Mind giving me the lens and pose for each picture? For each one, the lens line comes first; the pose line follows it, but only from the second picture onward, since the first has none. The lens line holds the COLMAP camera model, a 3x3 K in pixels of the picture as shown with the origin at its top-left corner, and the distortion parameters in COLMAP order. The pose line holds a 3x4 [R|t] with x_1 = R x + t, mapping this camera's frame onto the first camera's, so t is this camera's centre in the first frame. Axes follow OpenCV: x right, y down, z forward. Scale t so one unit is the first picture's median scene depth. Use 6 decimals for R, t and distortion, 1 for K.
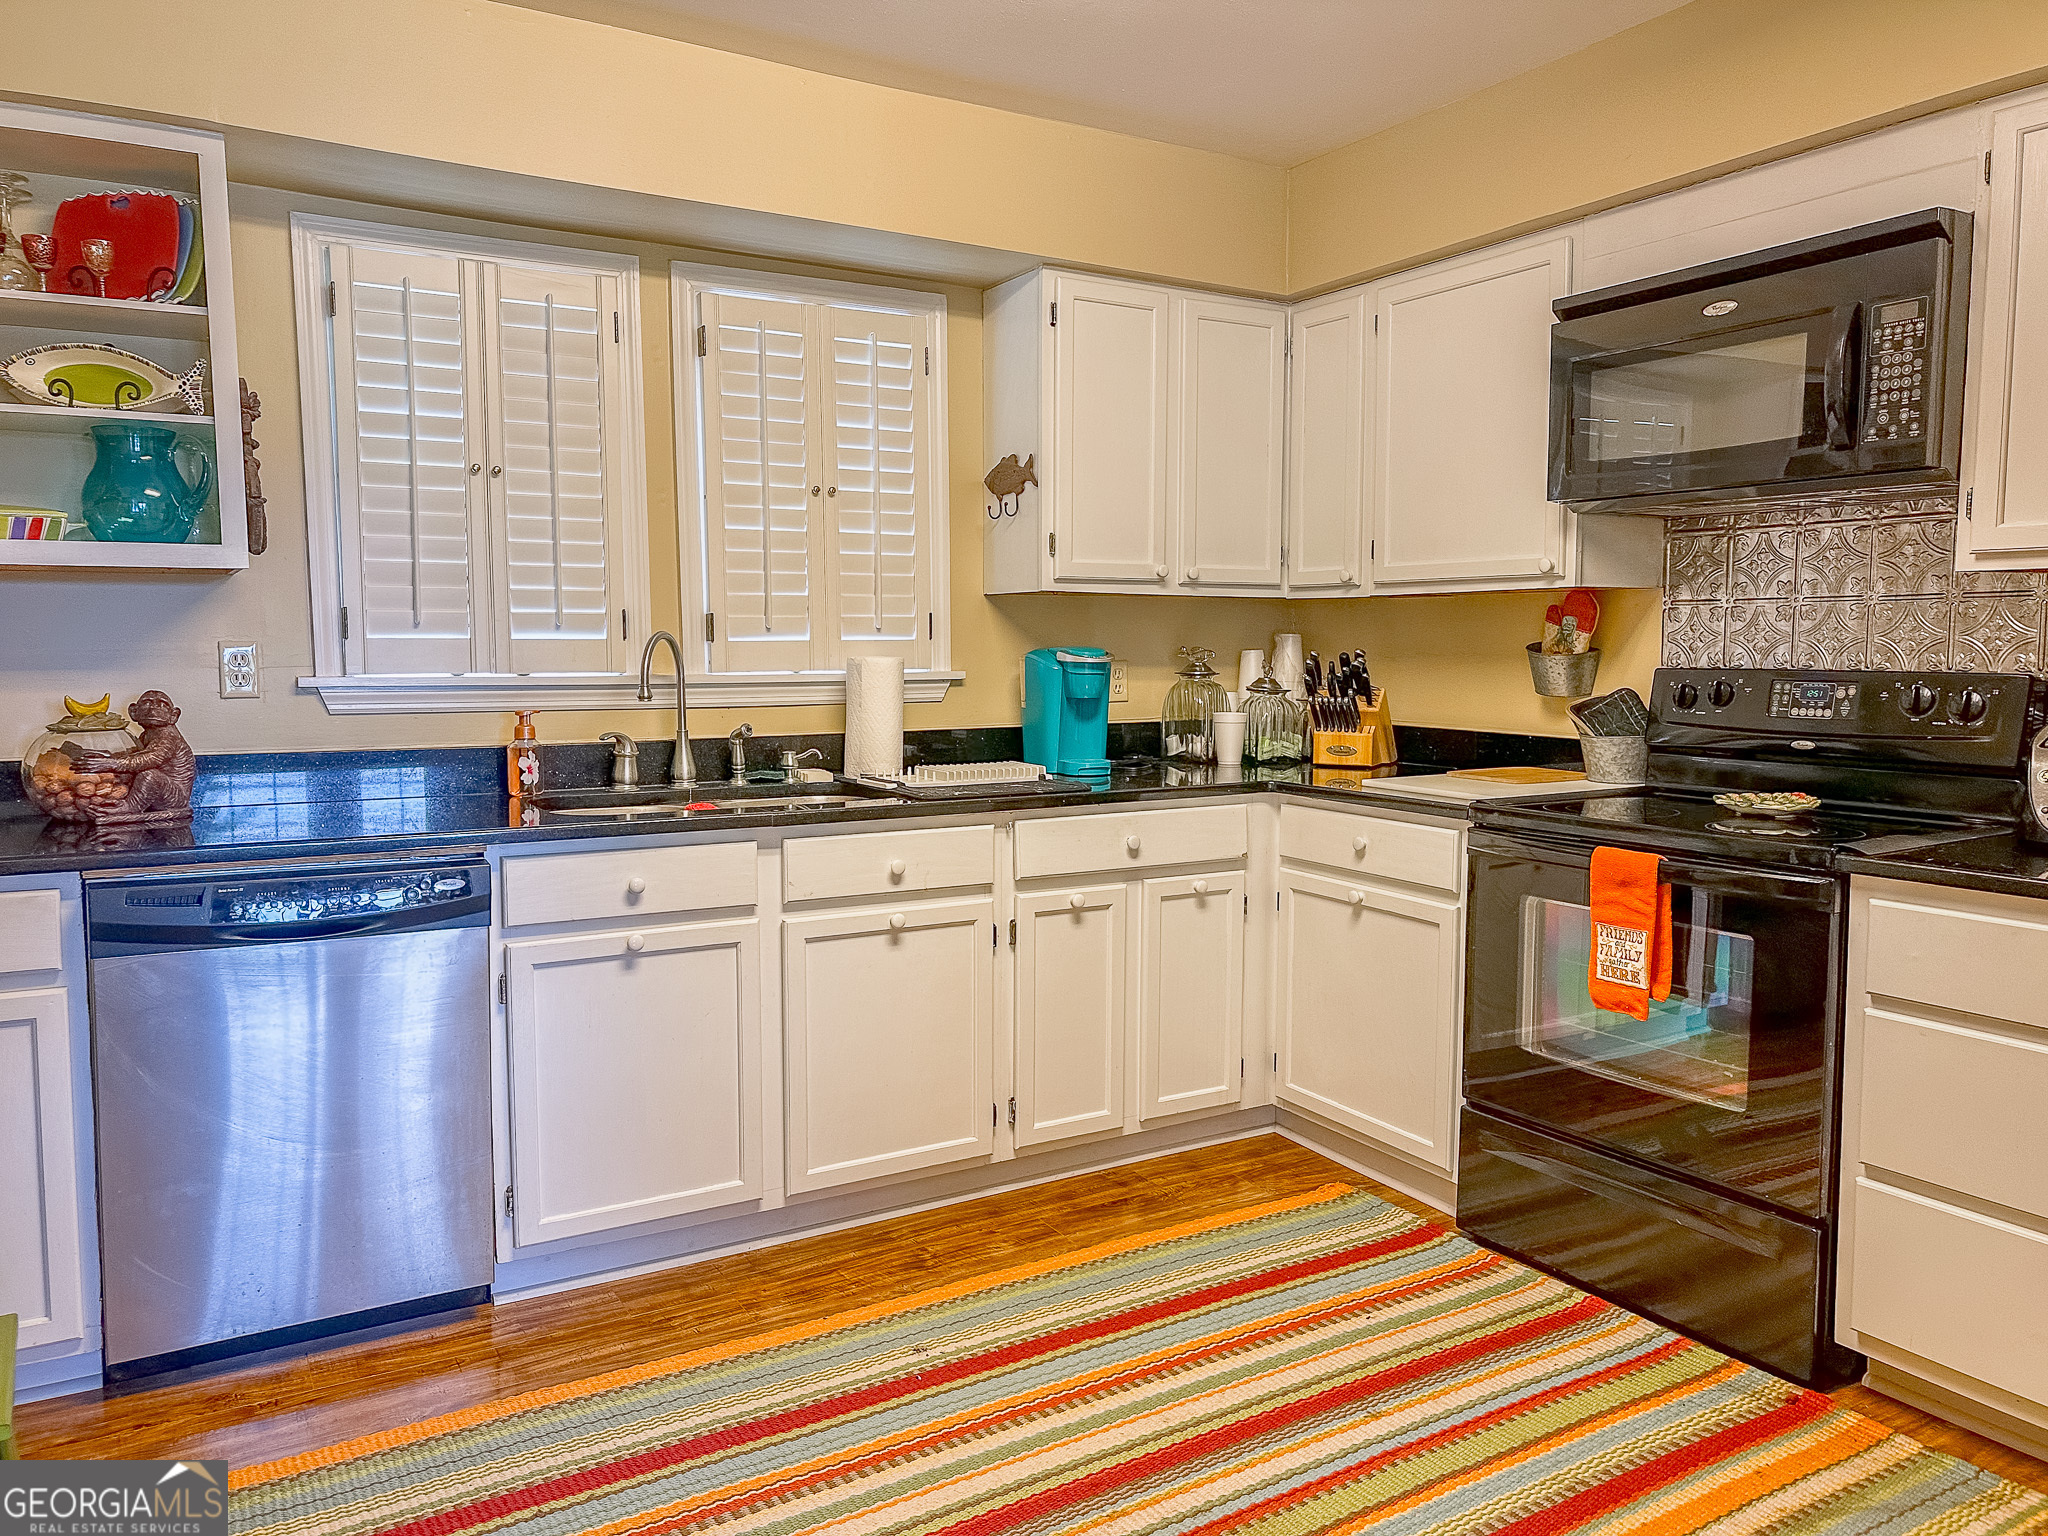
lens RADIAL K [[1471.5, 0, 1017.4], [0, 1471.5, 769.8], [0, 0, 1]] dist [0.003272, 0.004083]
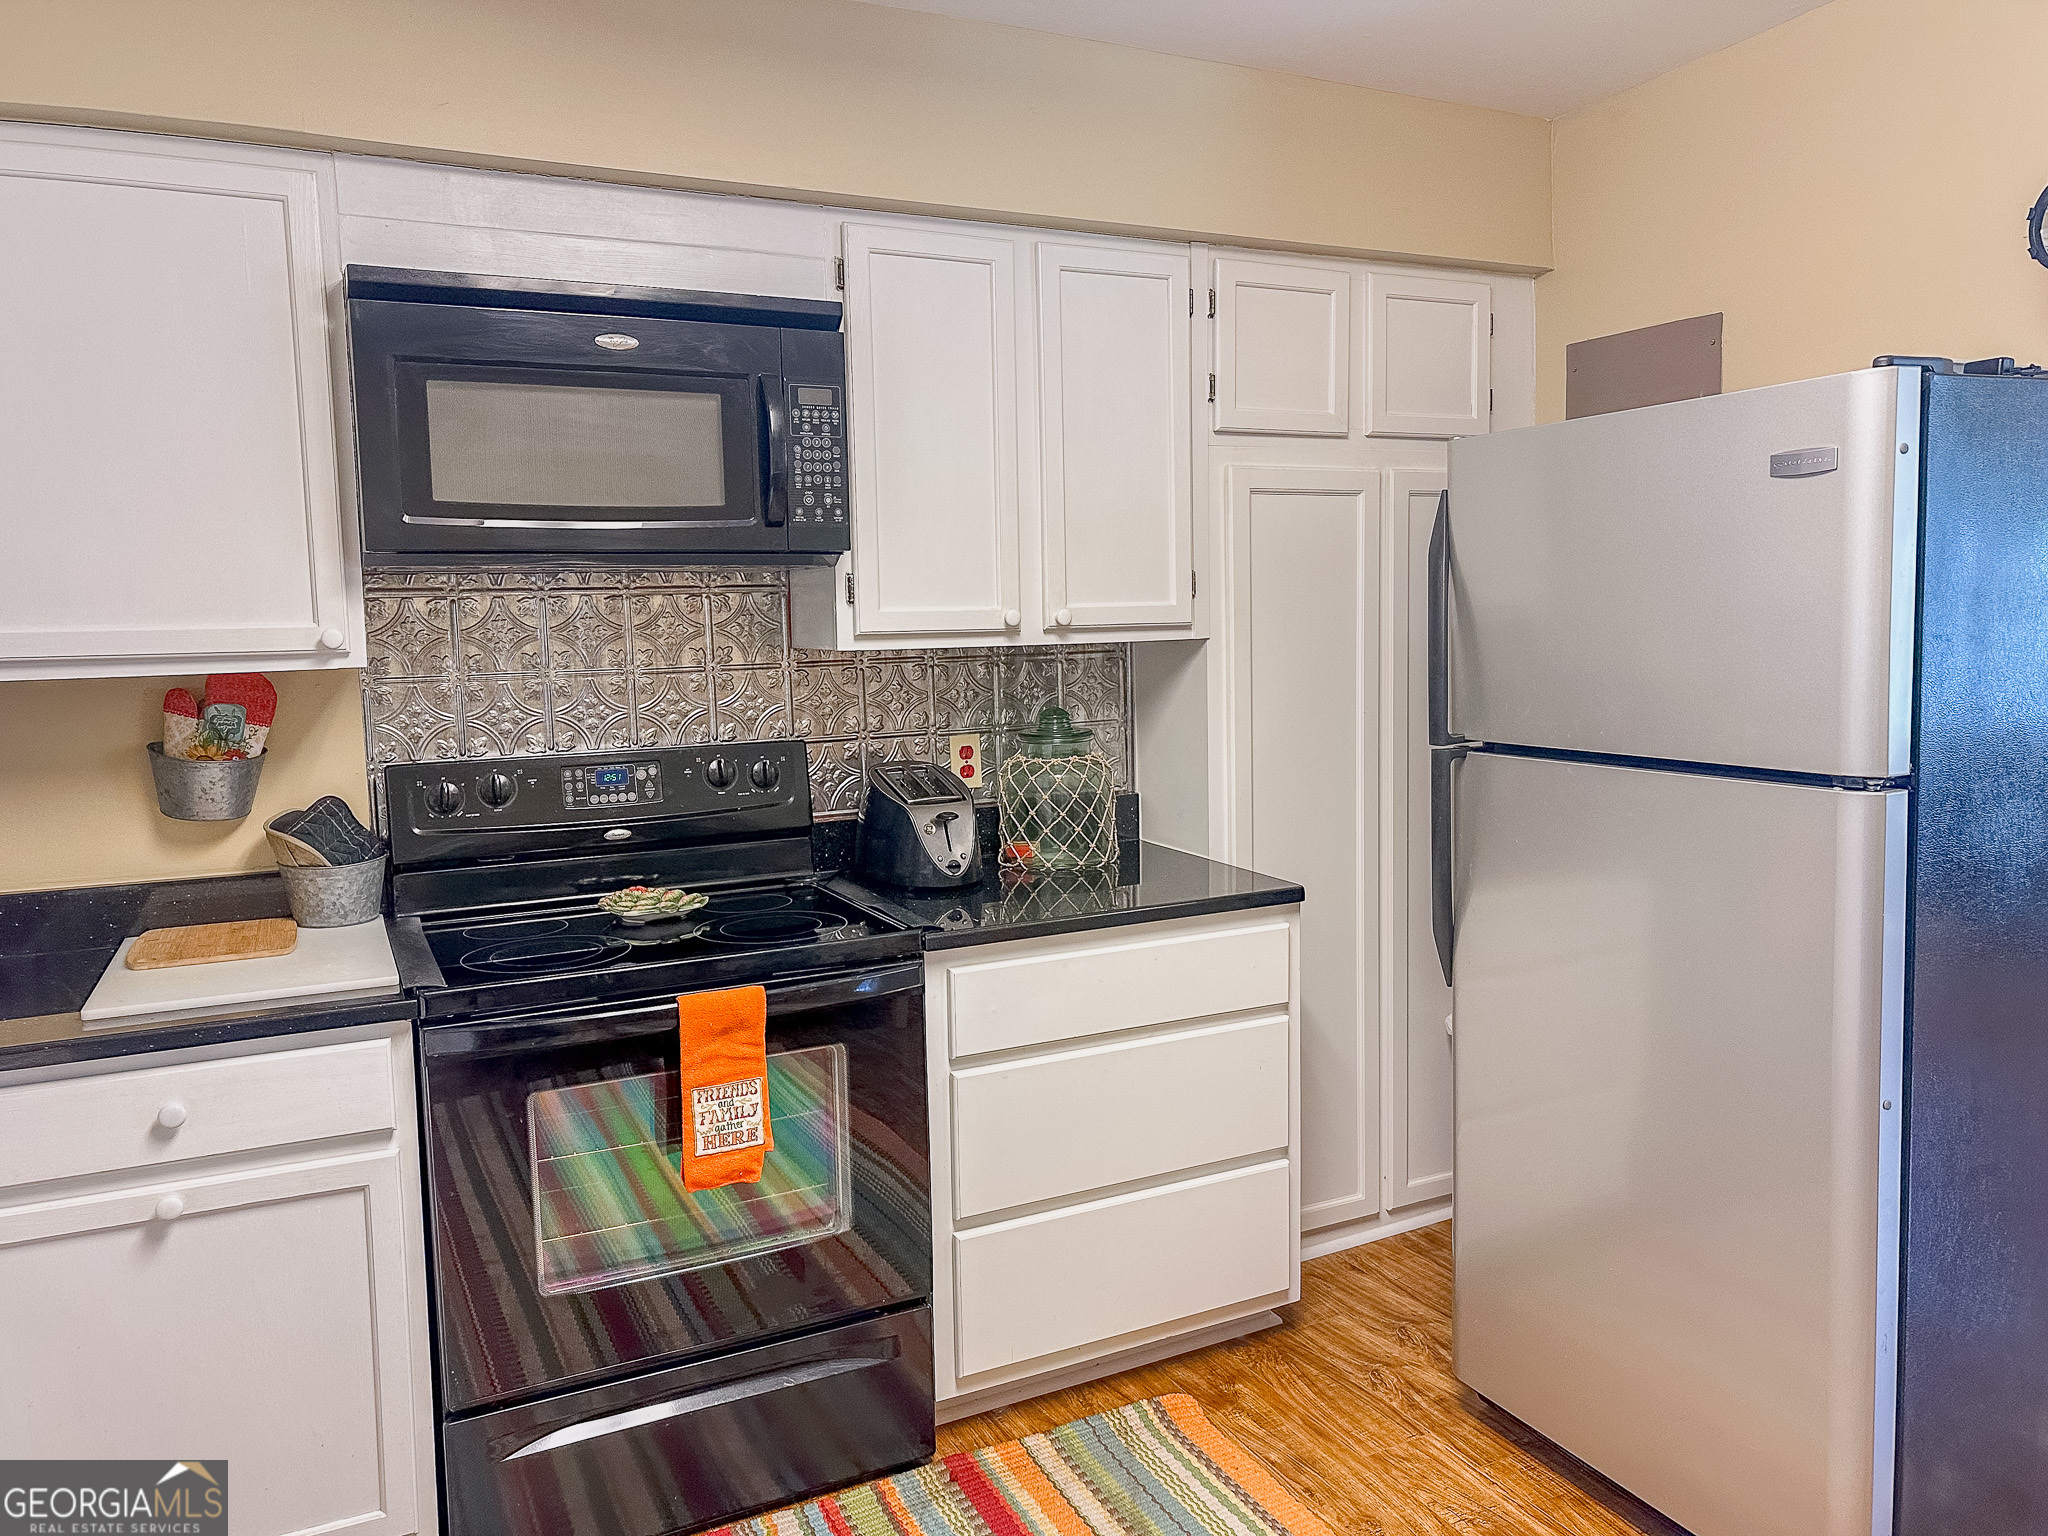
lens RADIAL K [[1471.5, 0, 1017.3], [0, 1471.5, 759.0], [0, 0, 1]] dist [0.003272, 0.004083]
pose [[0.079417, -0.100743, 0.991738, -0.397369], [0.110488, 0.989640, 0.091682, -0.137607], [-0.990699, 0.102294, 0.089725, 0.772090]]
